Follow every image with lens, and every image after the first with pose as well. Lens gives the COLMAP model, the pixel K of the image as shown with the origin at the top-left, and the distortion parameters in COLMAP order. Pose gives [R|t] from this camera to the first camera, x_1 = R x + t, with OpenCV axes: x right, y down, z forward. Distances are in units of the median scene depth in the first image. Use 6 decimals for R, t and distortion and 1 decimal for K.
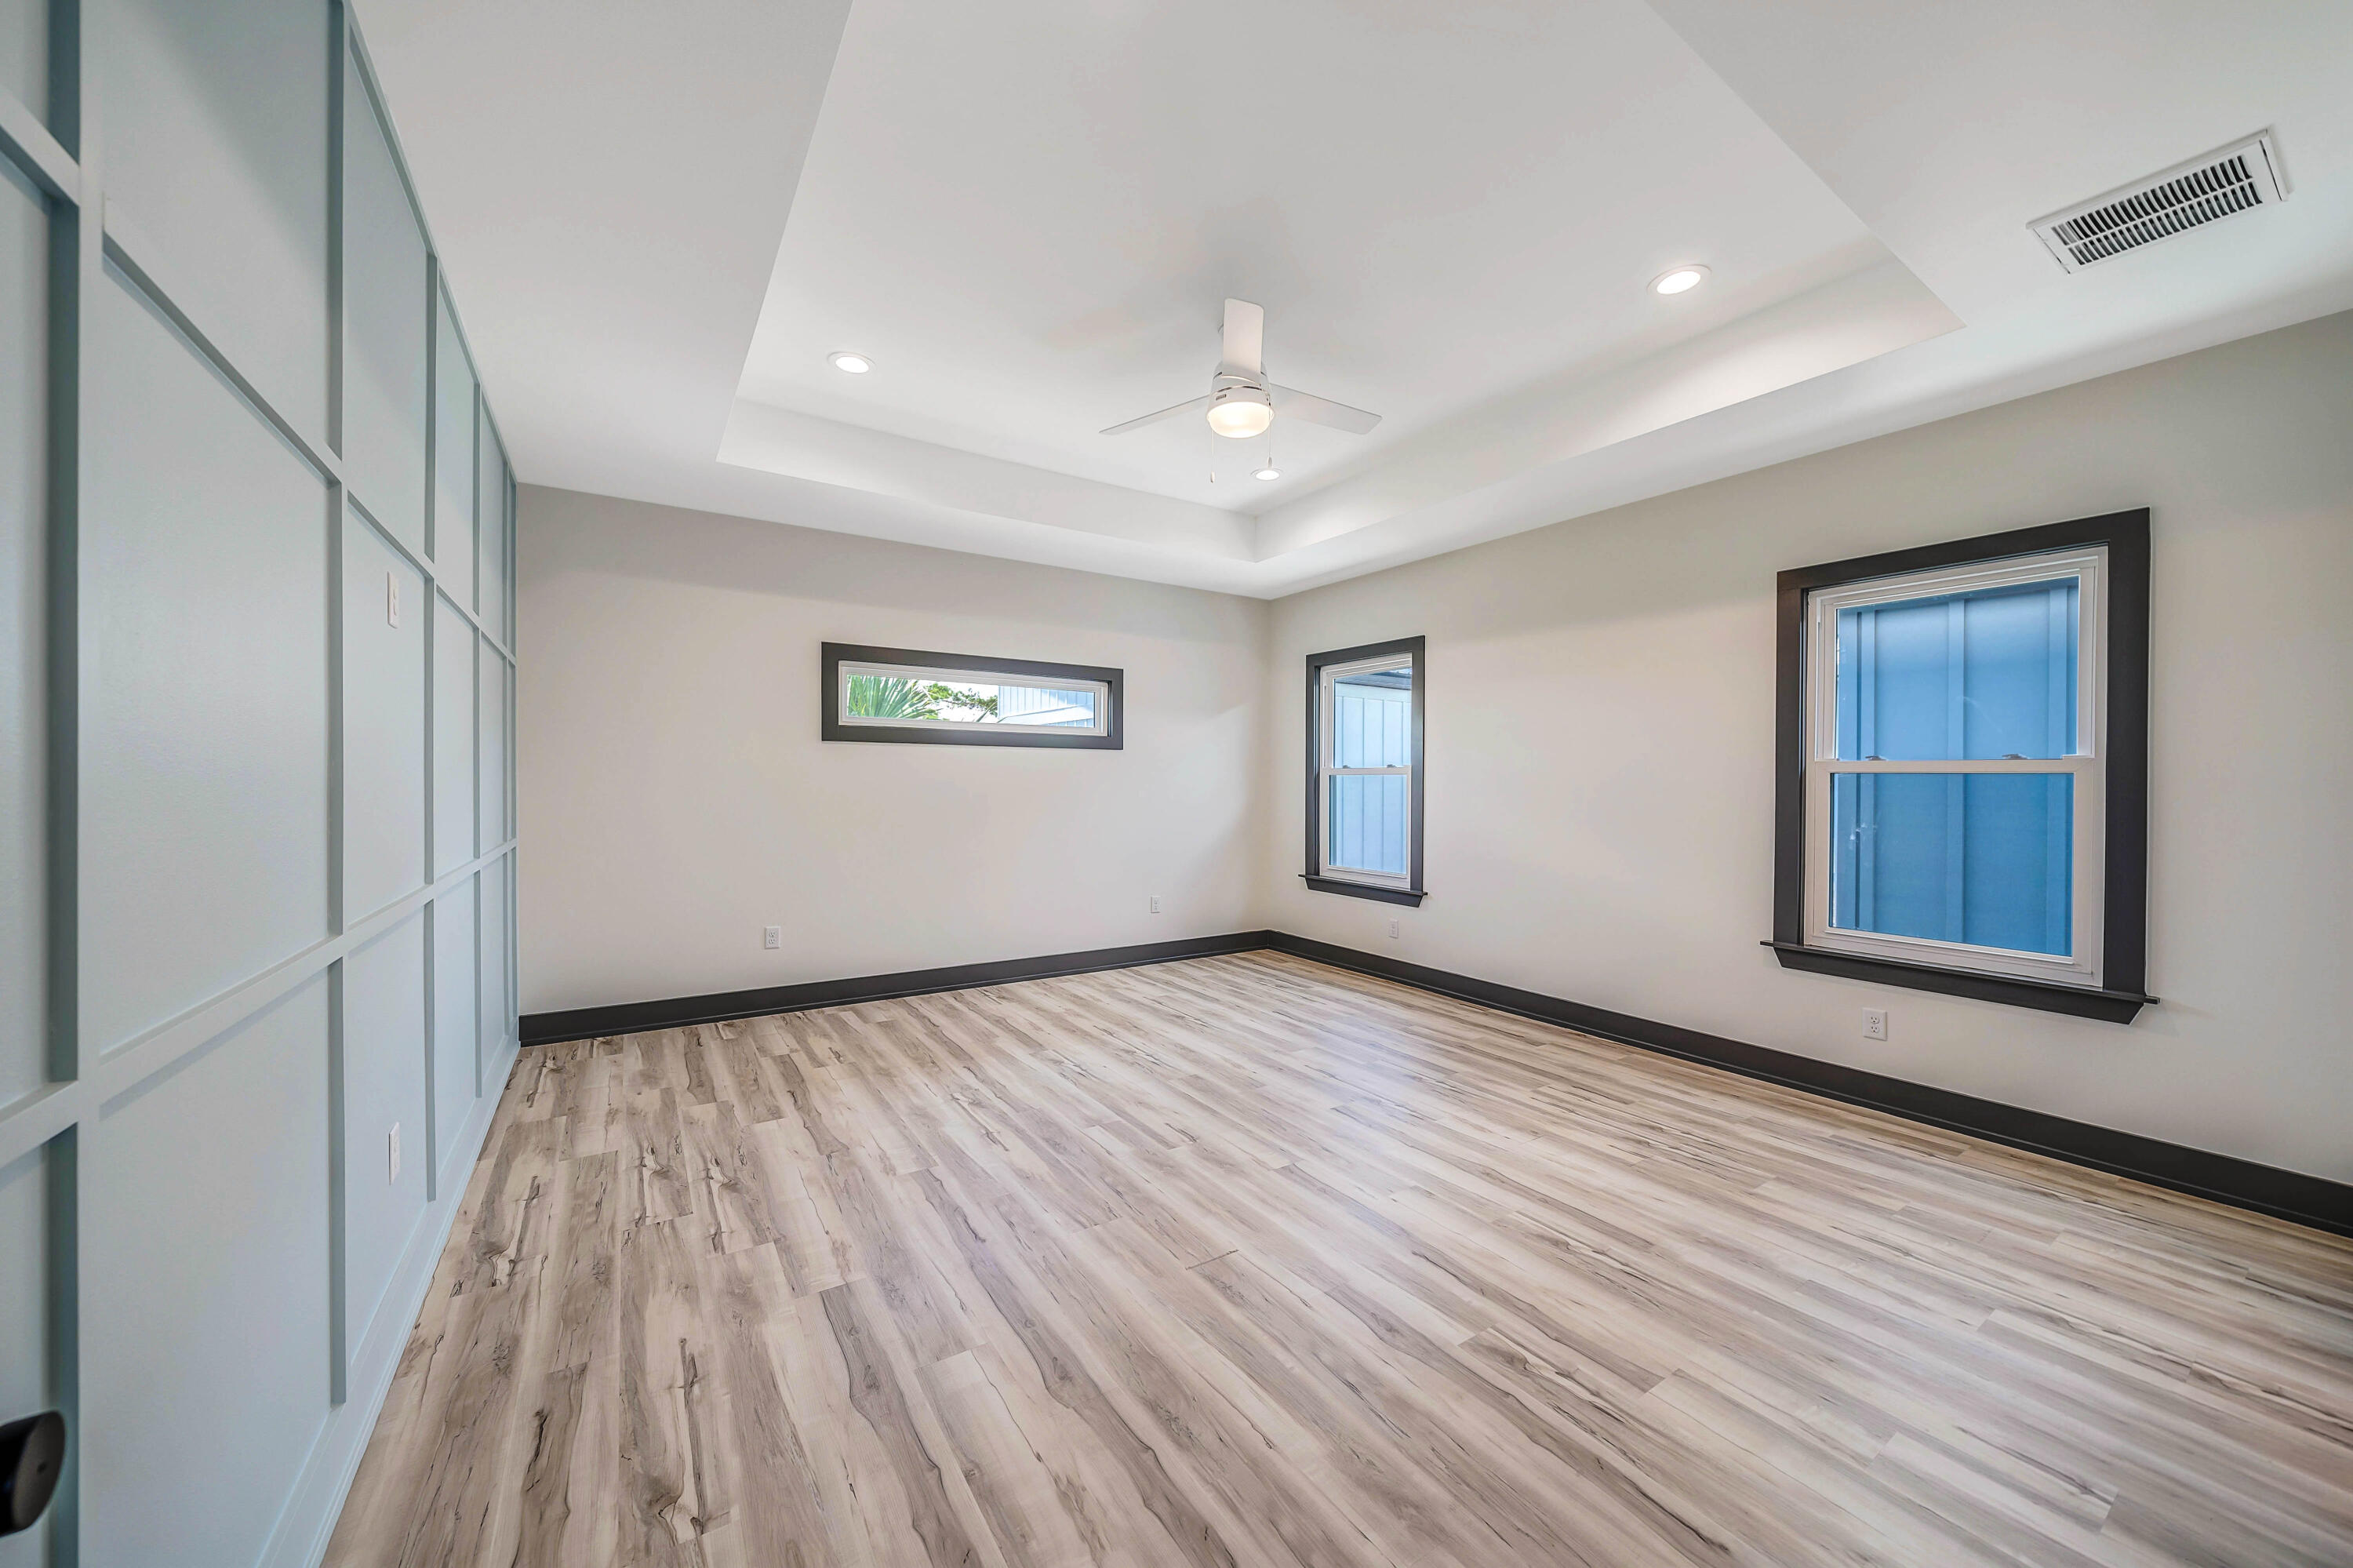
lens RADIAL K [[822.0, 0, 1159.6], [0, 822.0, 785.5], [0, 0, 1]] dist [-0.007403, 0.000715]
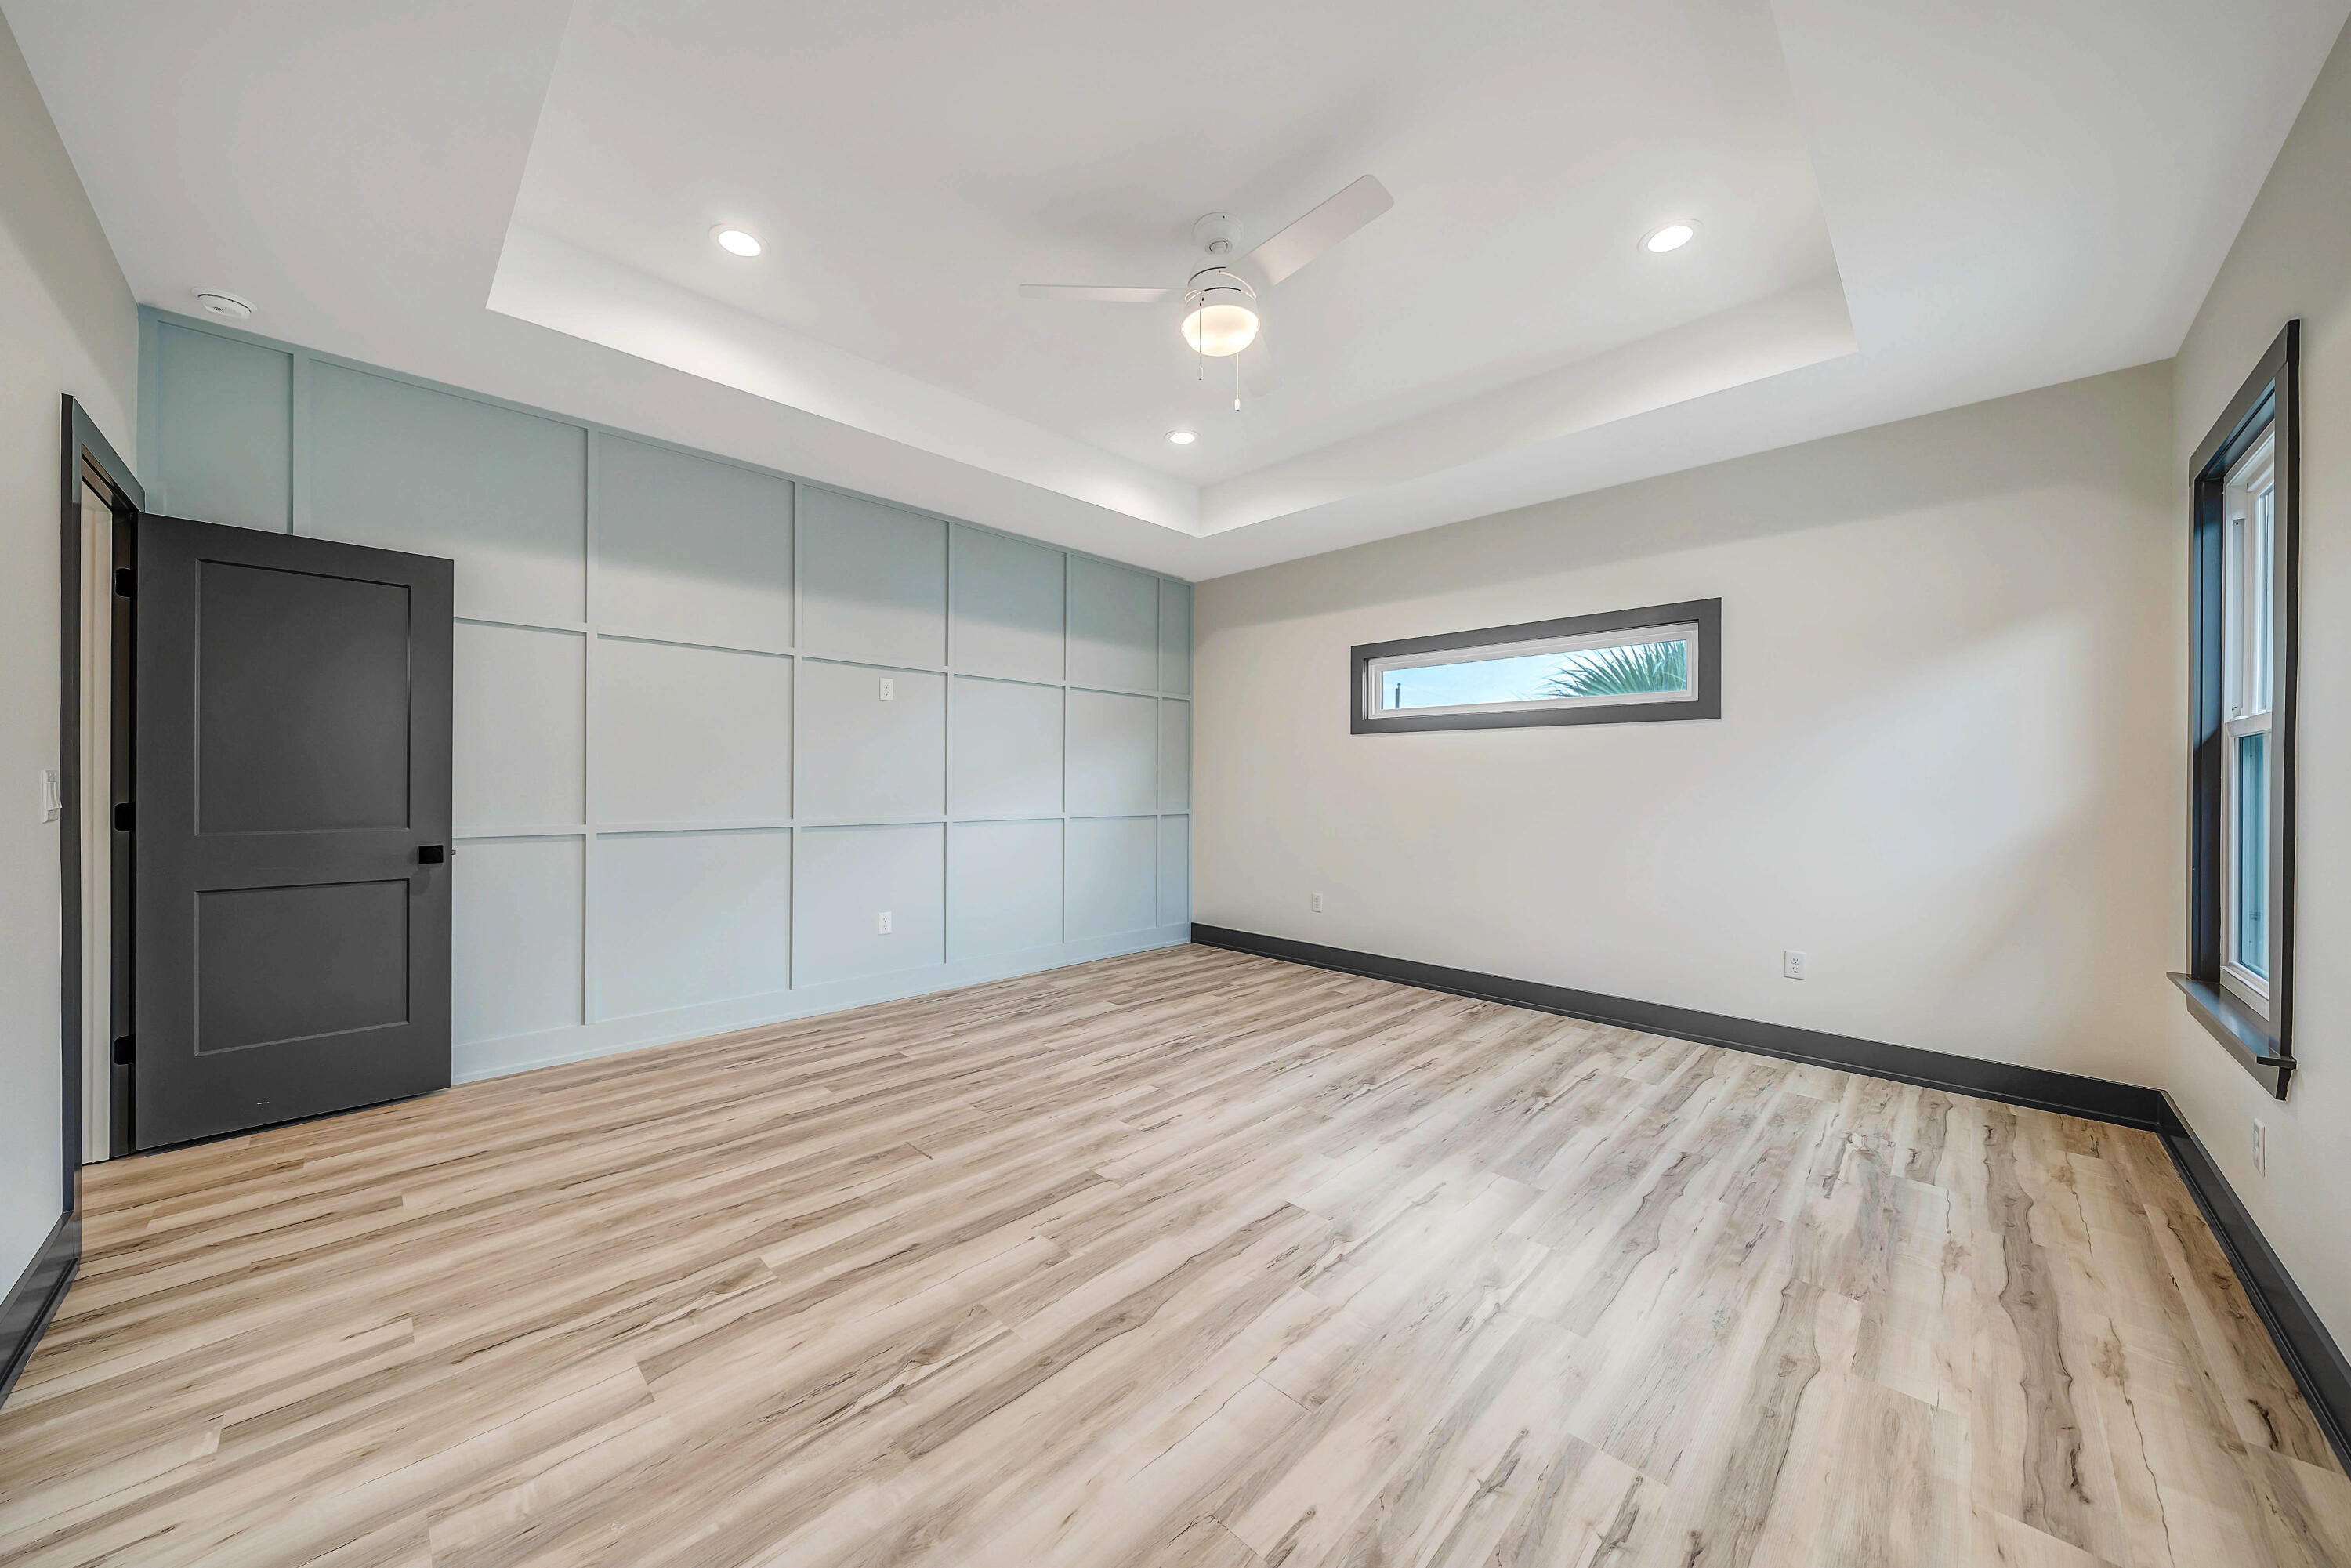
lens RADIAL K [[821.3, 0, 1178.7], [0, 821.3, 785.7], [0, 0, 1]] dist [-0.007403, 0.000715]
pose [[0.219094, -0.003782, -0.975696, 0.936213], [-0.010819, 0.999922, -0.006306, 0.037162], [0.975644, 0.011938, 0.219036, 0.786066]]
